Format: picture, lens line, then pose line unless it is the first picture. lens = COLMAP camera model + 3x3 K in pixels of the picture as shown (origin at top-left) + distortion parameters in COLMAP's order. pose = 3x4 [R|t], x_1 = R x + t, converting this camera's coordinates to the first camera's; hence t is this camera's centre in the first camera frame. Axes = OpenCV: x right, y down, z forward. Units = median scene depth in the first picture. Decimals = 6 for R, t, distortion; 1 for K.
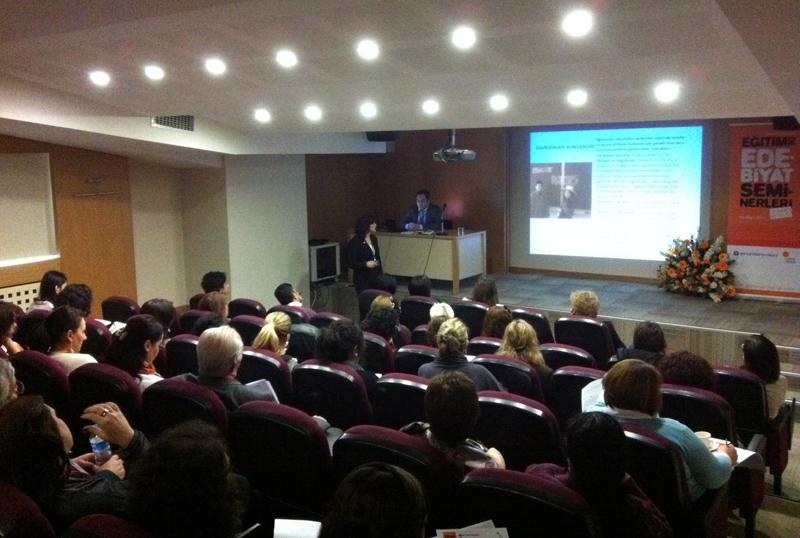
lens RADIAL K [[753.5, 0, 399.6], [0, 753.5, 270.9], [0, 0, 1]] dist [-0.014938, 0.000000]
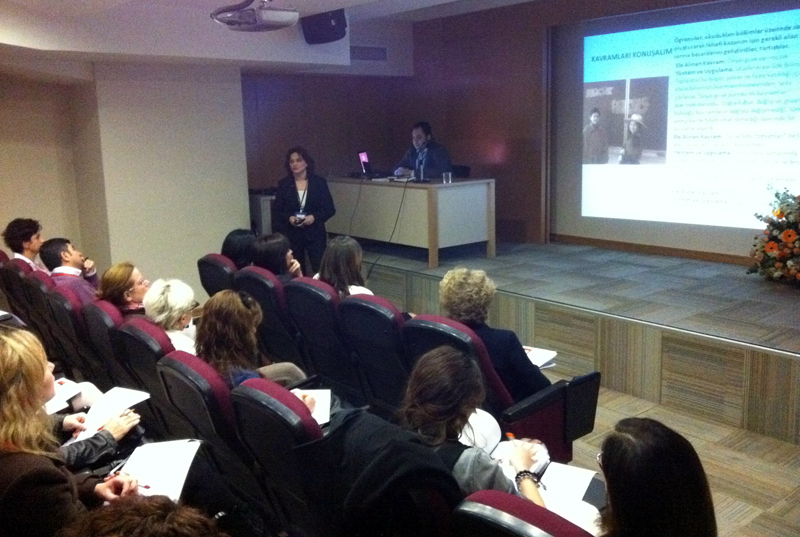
lens RADIAL K [[753.5, 0, 401.4], [0, 753.5, 265.6], [0, 0, 1]] dist [-0.014938, 0.000000]
pose [[0.962228, 0.044767, -0.268538, 0.219460], [-0.036603, 0.998705, 0.035336, 0.004821], [0.269772, -0.024172, 0.962621, 0.314047]]
